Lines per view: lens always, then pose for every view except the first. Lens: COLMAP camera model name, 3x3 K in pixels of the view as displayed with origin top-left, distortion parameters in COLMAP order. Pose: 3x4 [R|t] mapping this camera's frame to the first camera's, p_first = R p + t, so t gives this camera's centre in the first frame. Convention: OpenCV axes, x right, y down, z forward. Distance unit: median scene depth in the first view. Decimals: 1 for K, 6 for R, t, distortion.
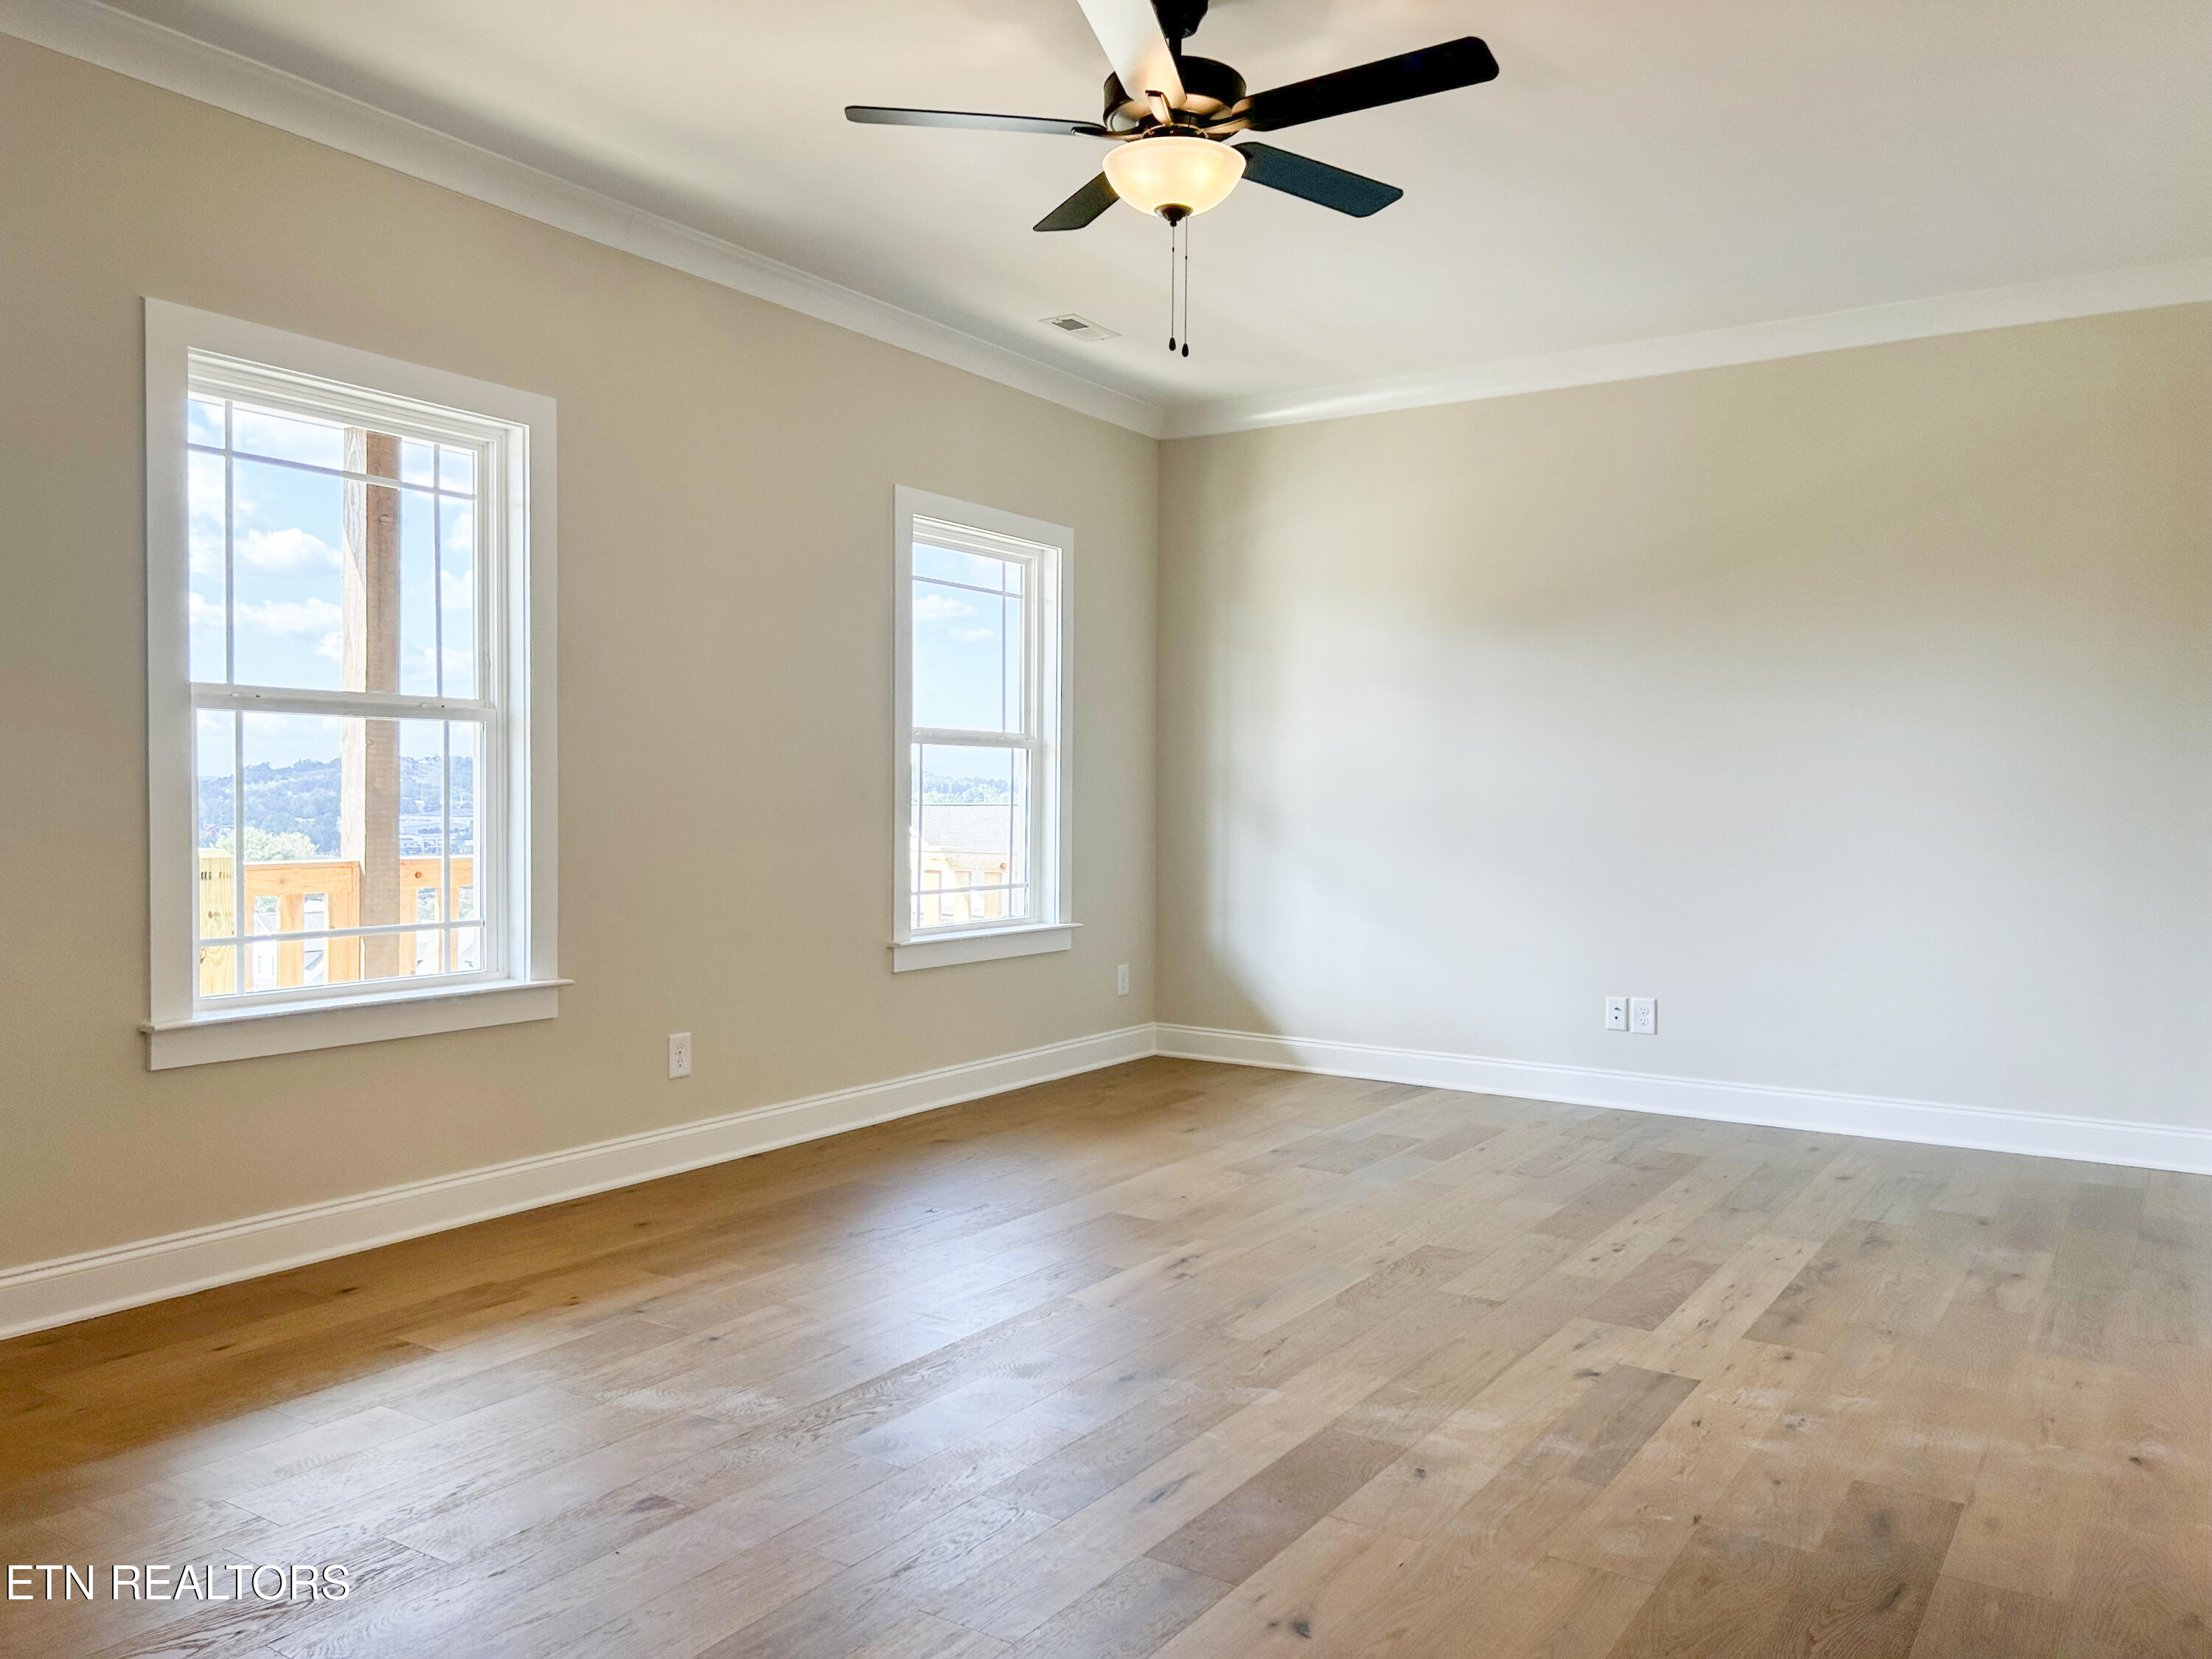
lens RADIAL K [[1658.9, 0, 1106.0], [0, 1658.9, 829.5], [0, 0, 1]] dist [0.082549, -0.112277]
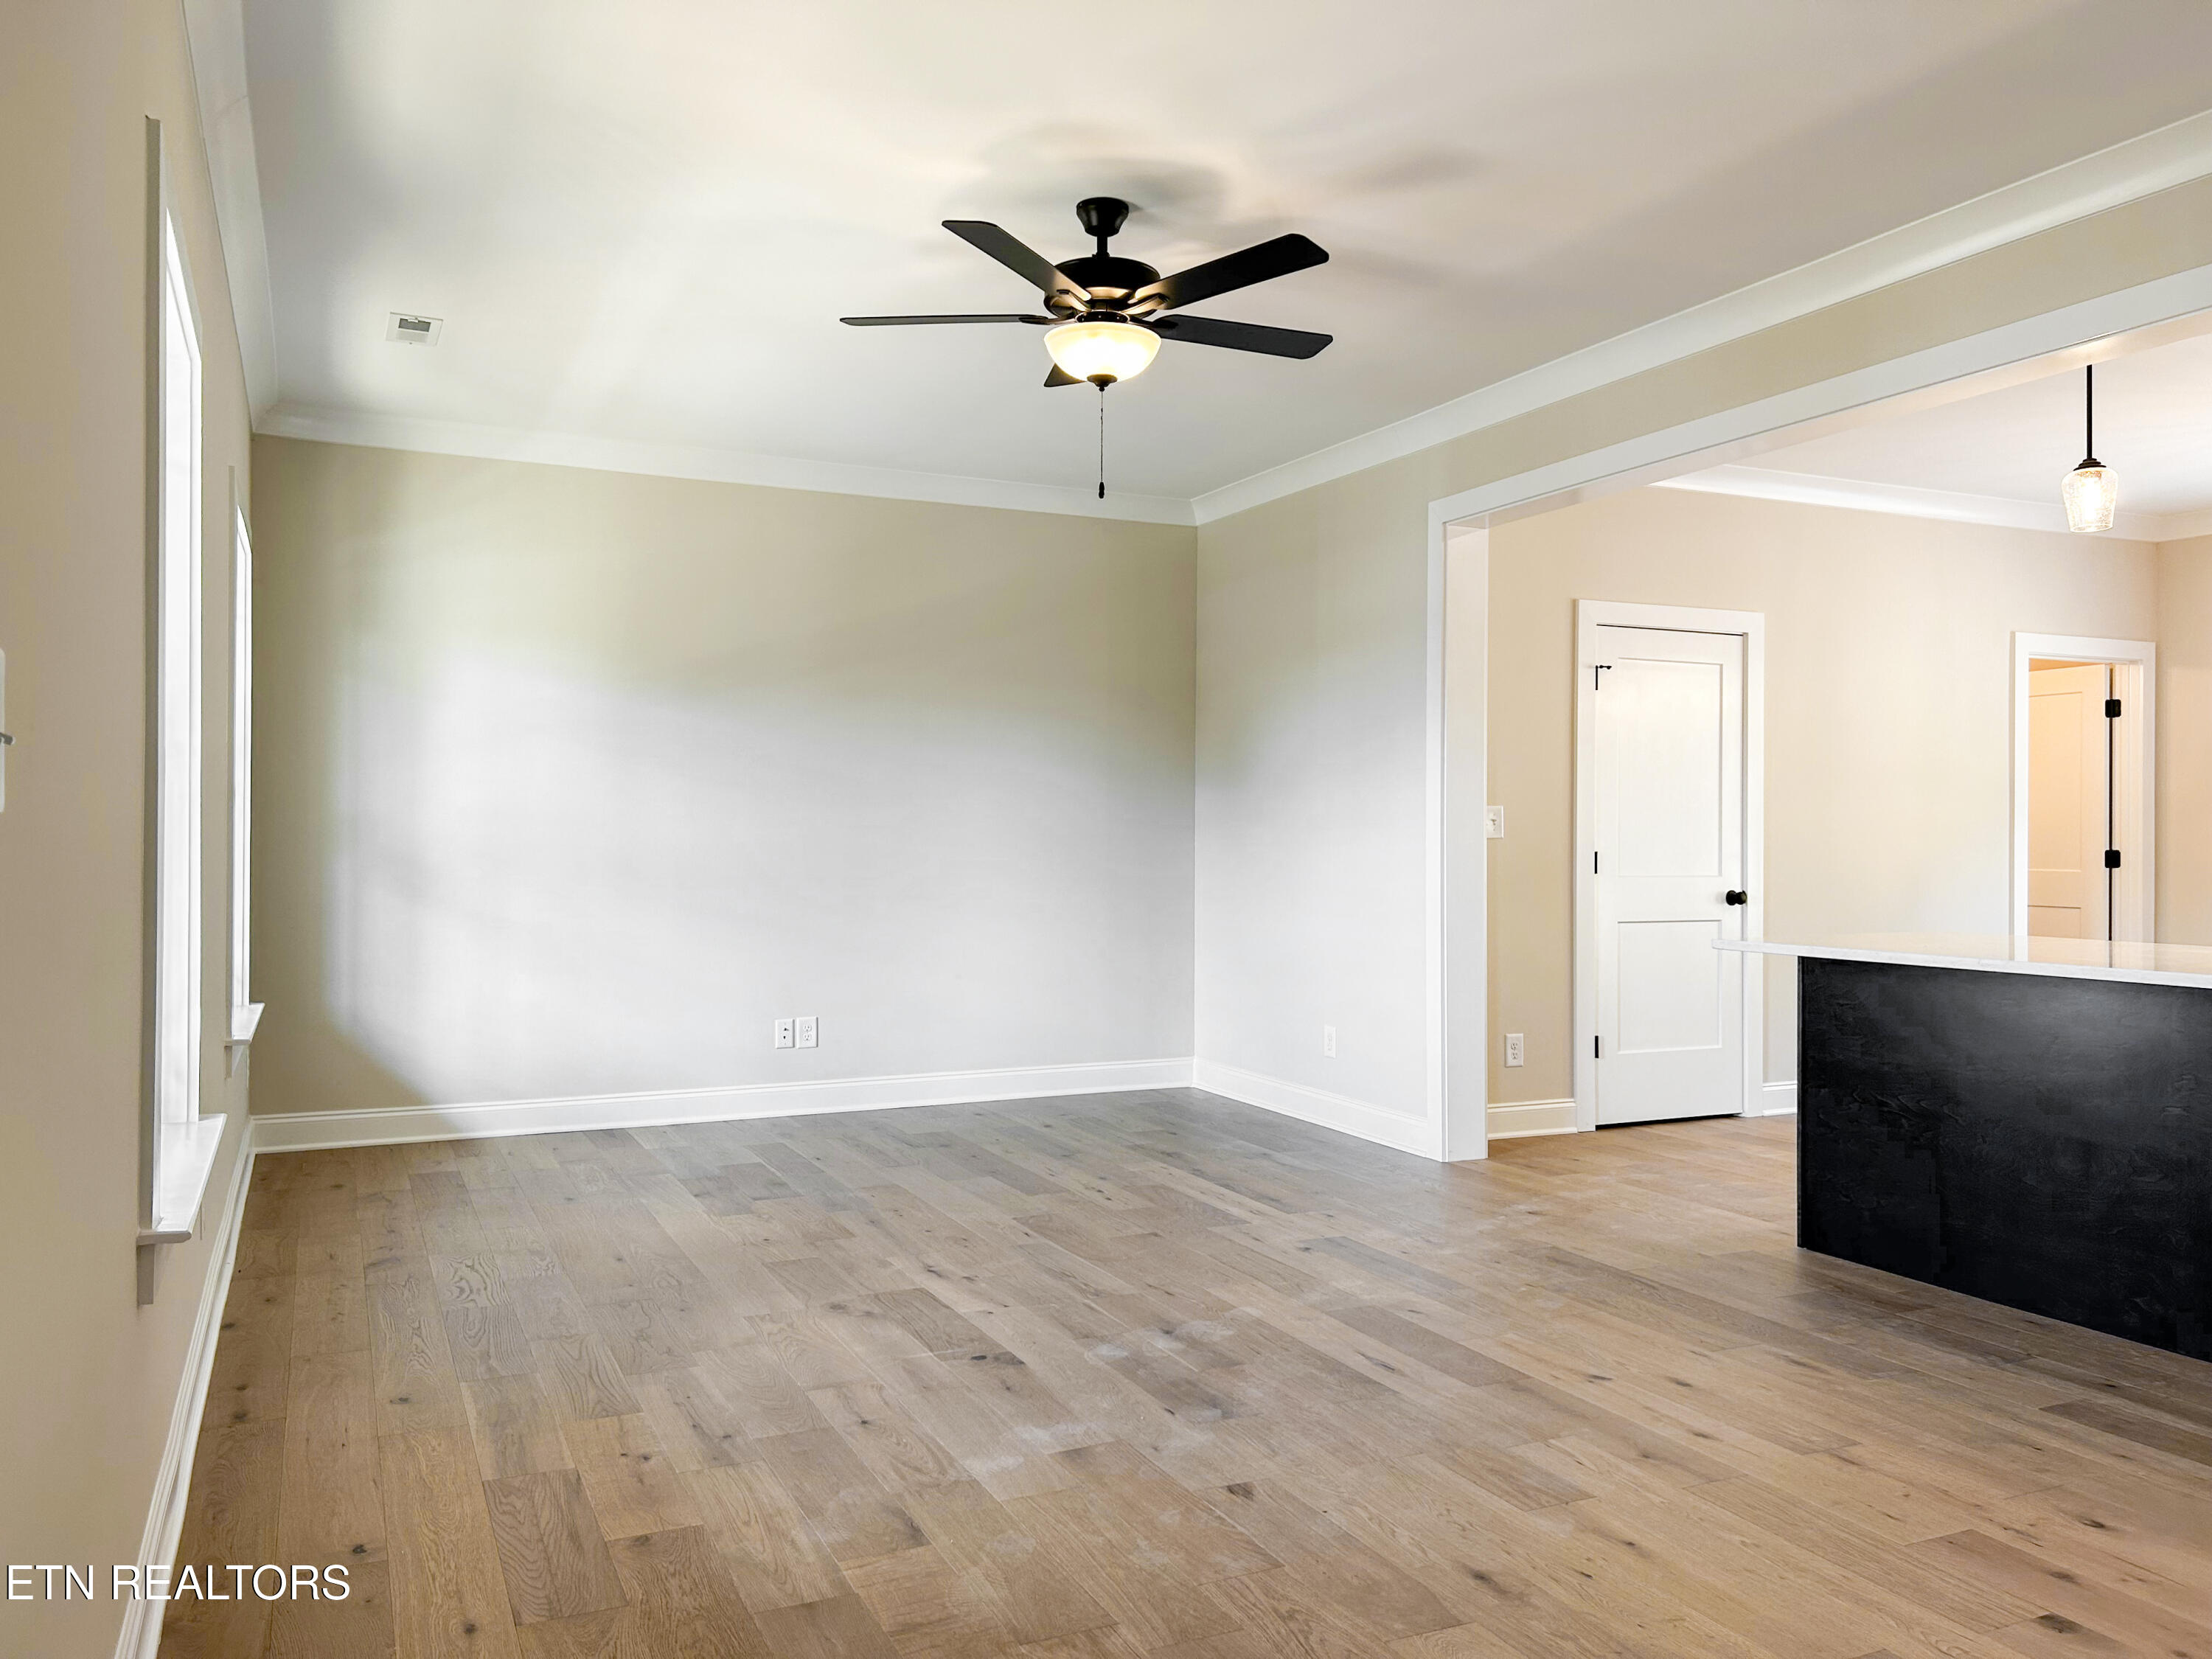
lens RADIAL K [[1658.9, 0, 1106.0], [0, 1658.9, 829.5], [0, 0, 1]] dist [0.082549, -0.112277]
pose [[0.520410, -0.001135, 0.853916, -0.970643], [0.019514, 0.999754, -0.010564, -0.024533], [-0.853693, 0.022161, 0.520304, 0.365846]]
